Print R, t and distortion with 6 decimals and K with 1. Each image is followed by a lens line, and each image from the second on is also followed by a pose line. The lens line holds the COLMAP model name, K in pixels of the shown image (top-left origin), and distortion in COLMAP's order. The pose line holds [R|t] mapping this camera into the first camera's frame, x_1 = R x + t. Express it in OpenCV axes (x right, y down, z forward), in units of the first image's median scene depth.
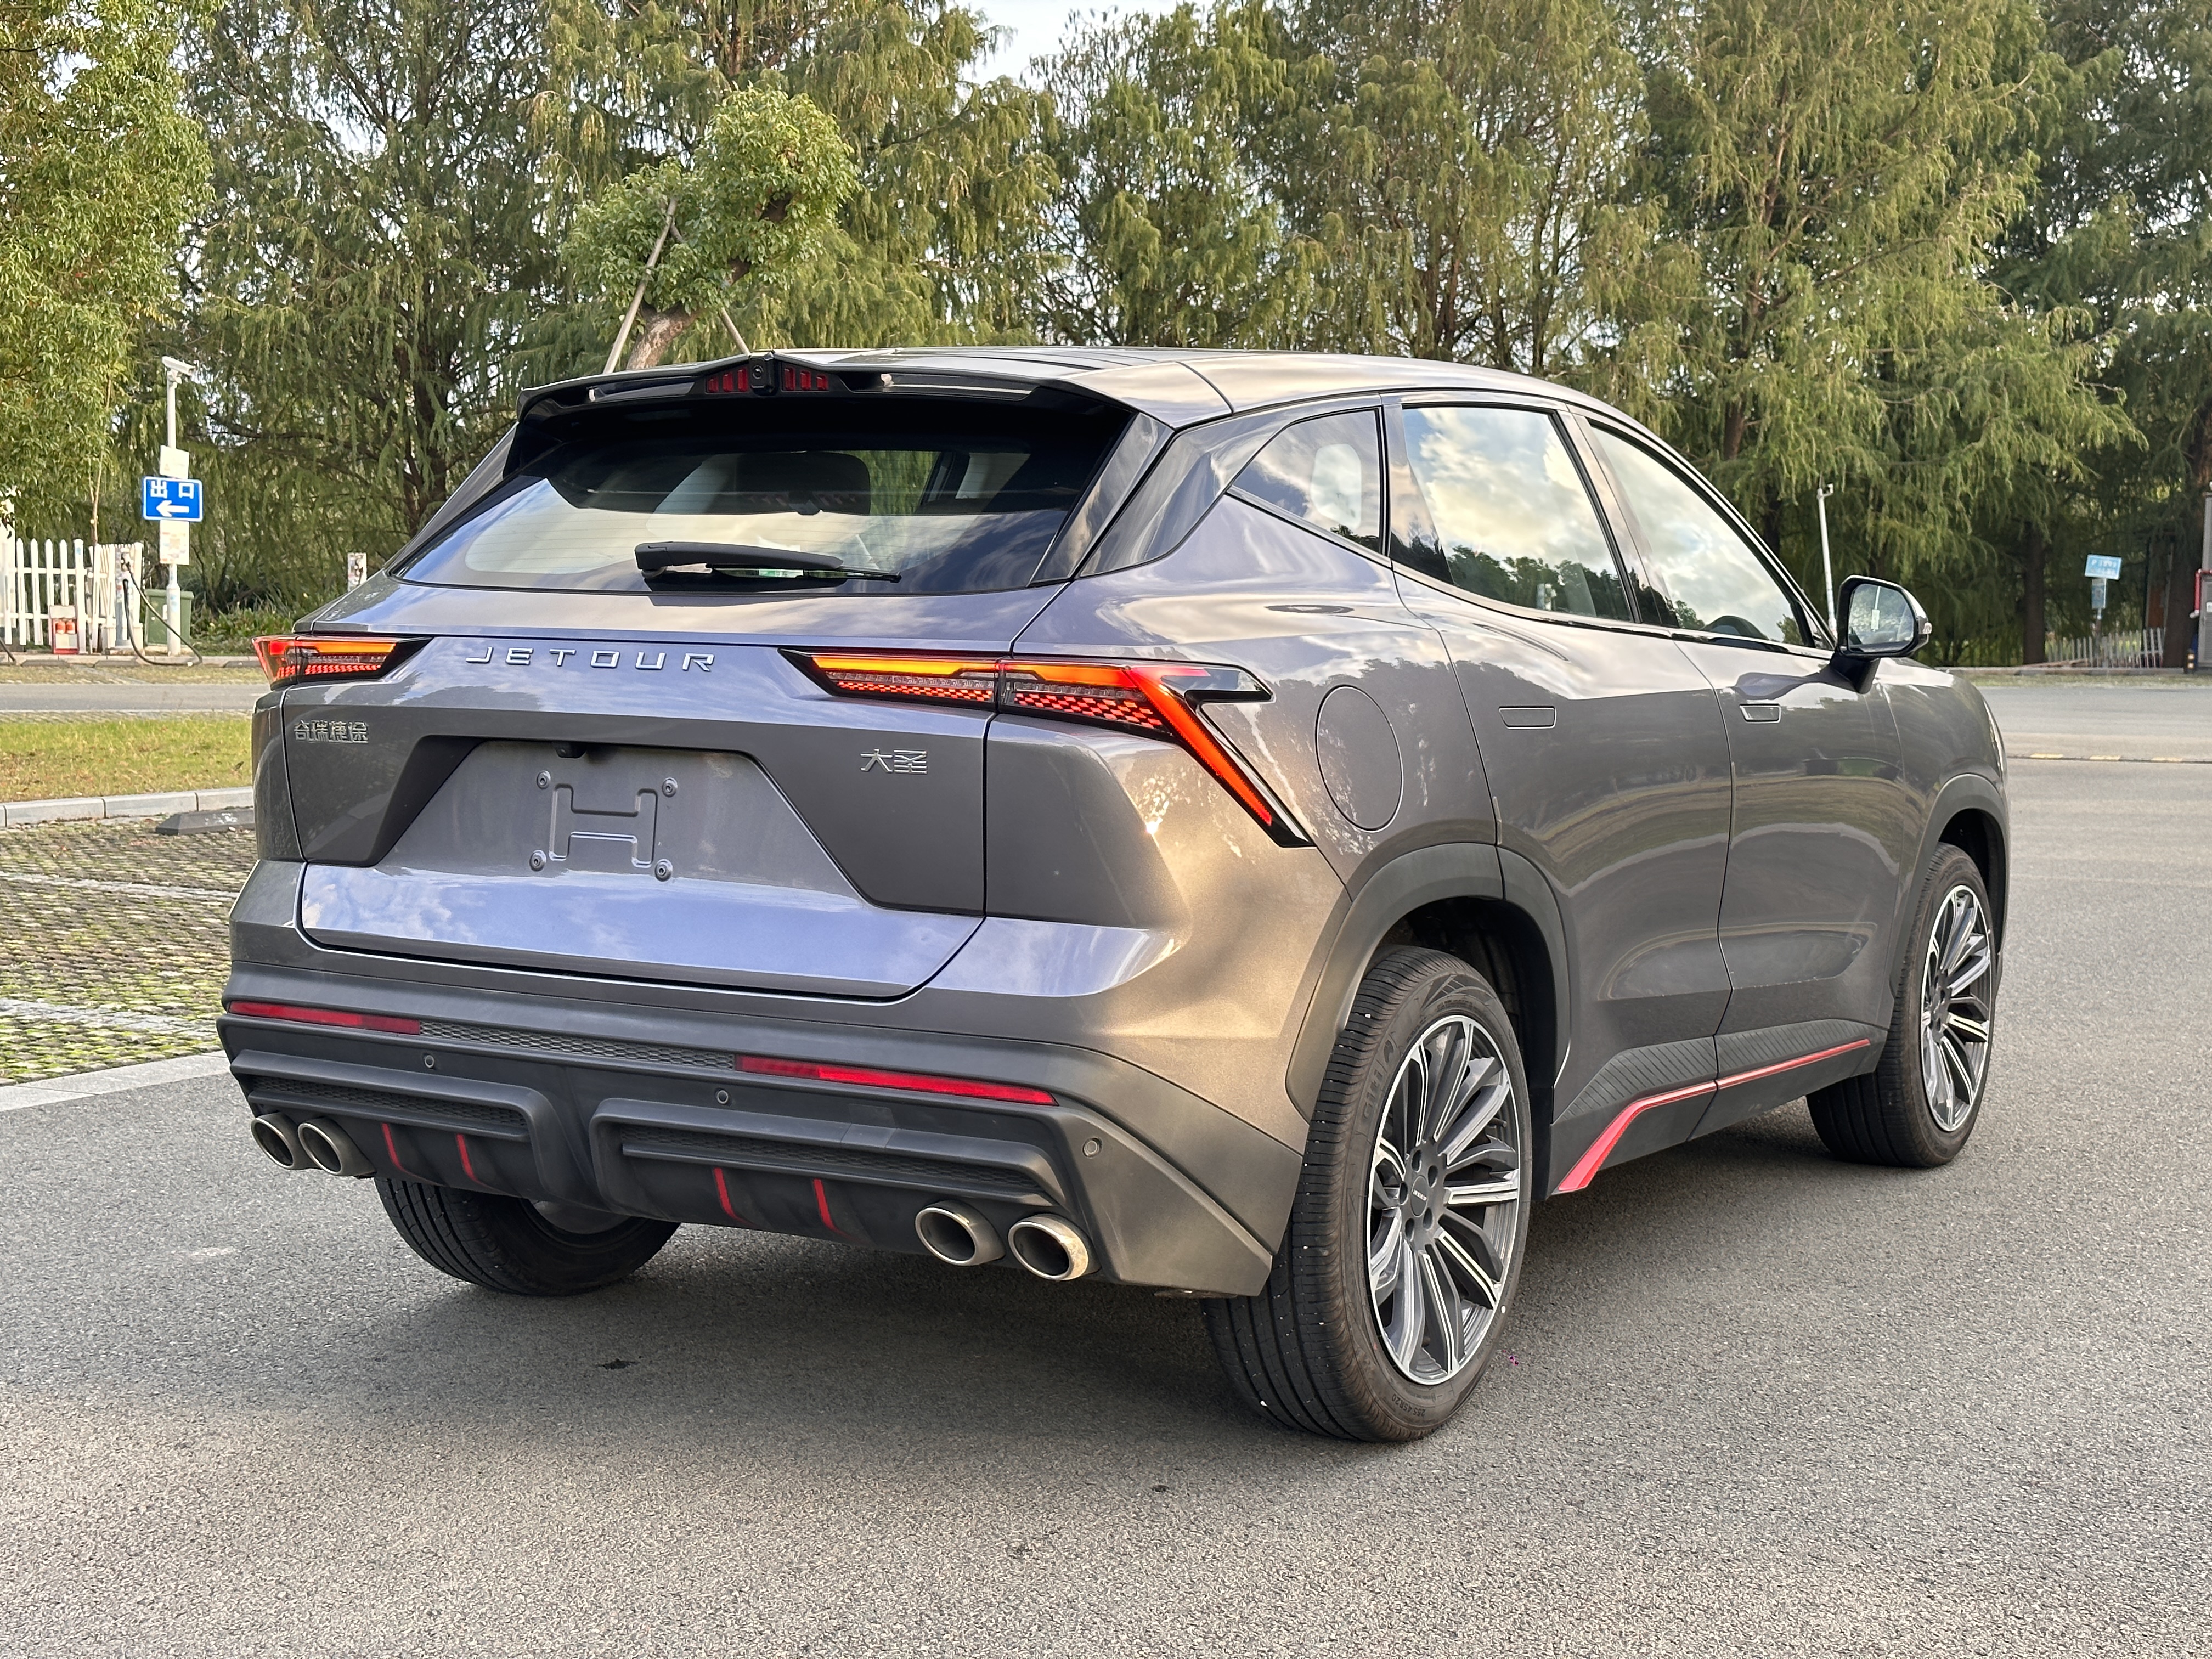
lens RADIAL K [[3109.6, 0, 1086.6], [0, 3109.6, 842.3], [0, 0, 1]] dist [0.124274, 0.000000]
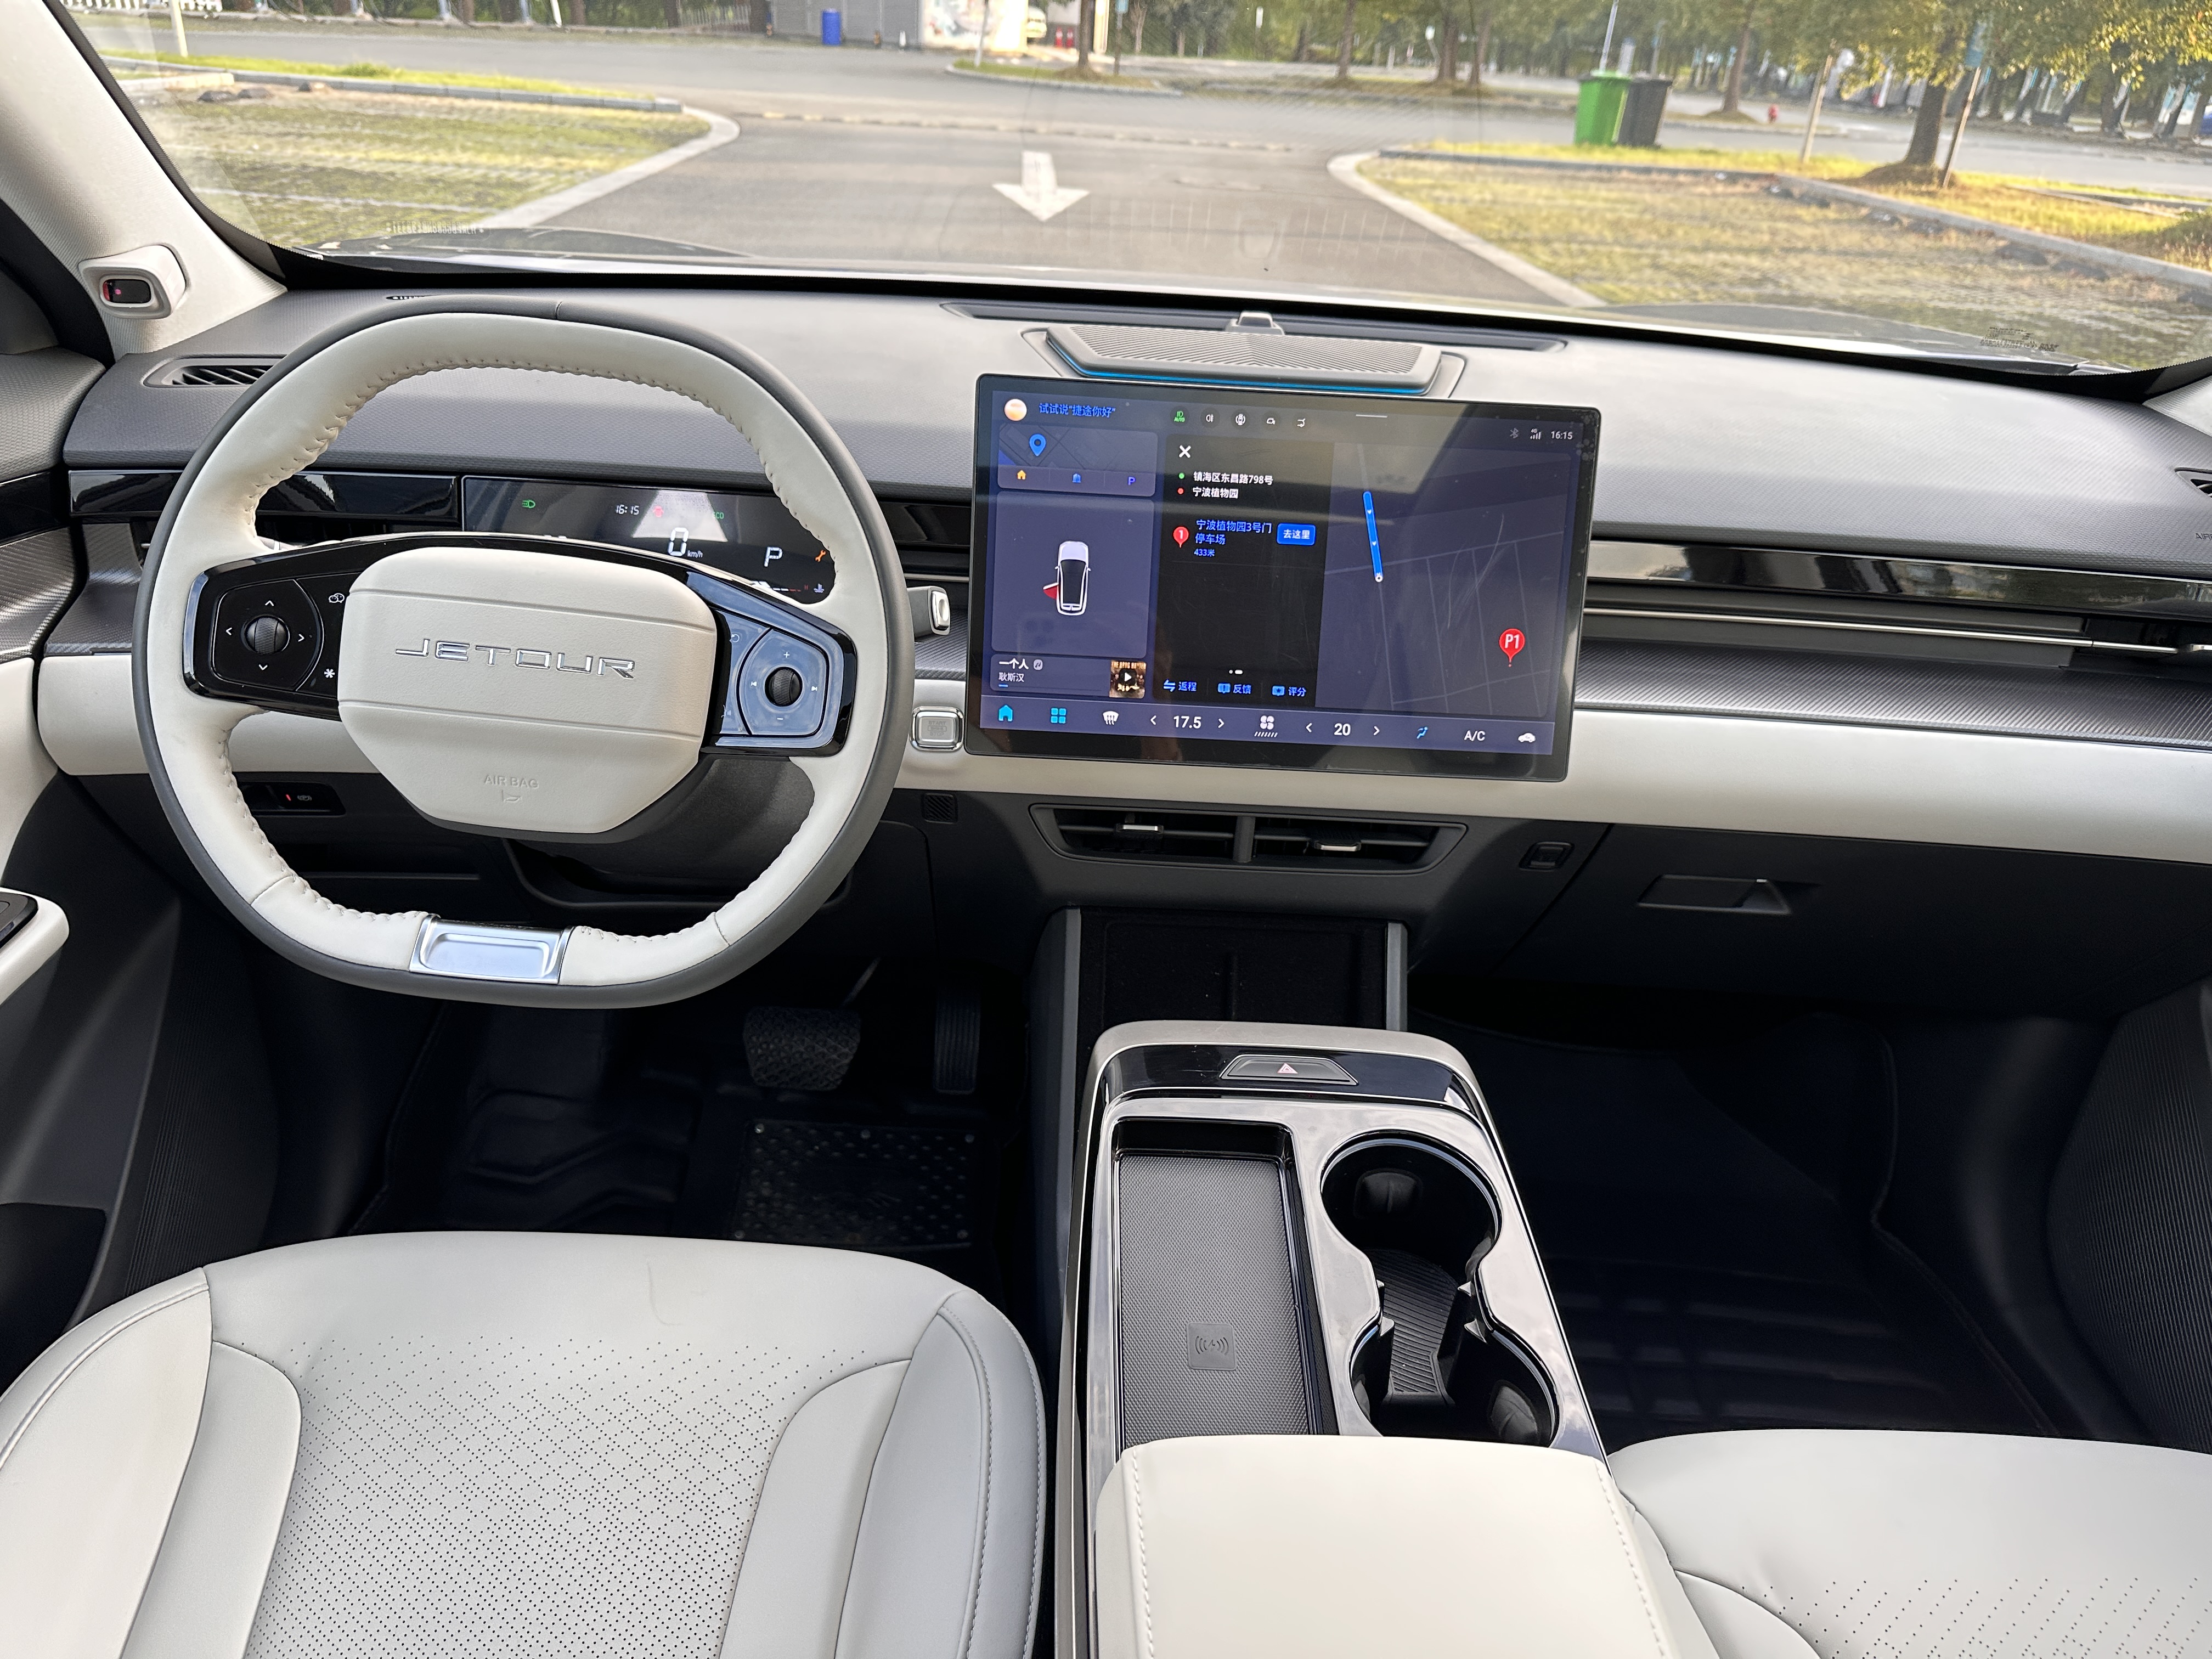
lens RADIAL K [[1565.6, 0, 1107.5], [0, 1565.6, 819.3], [0, 0, 1]] dist [0.031927, -0.043246]
pose [[0.844606, -0.208060, 0.493307, 0.005982], [-0.009494, 0.915435, 0.402355, -0.013234], [-0.535304, -0.344515, 0.771206, 0.134325]]
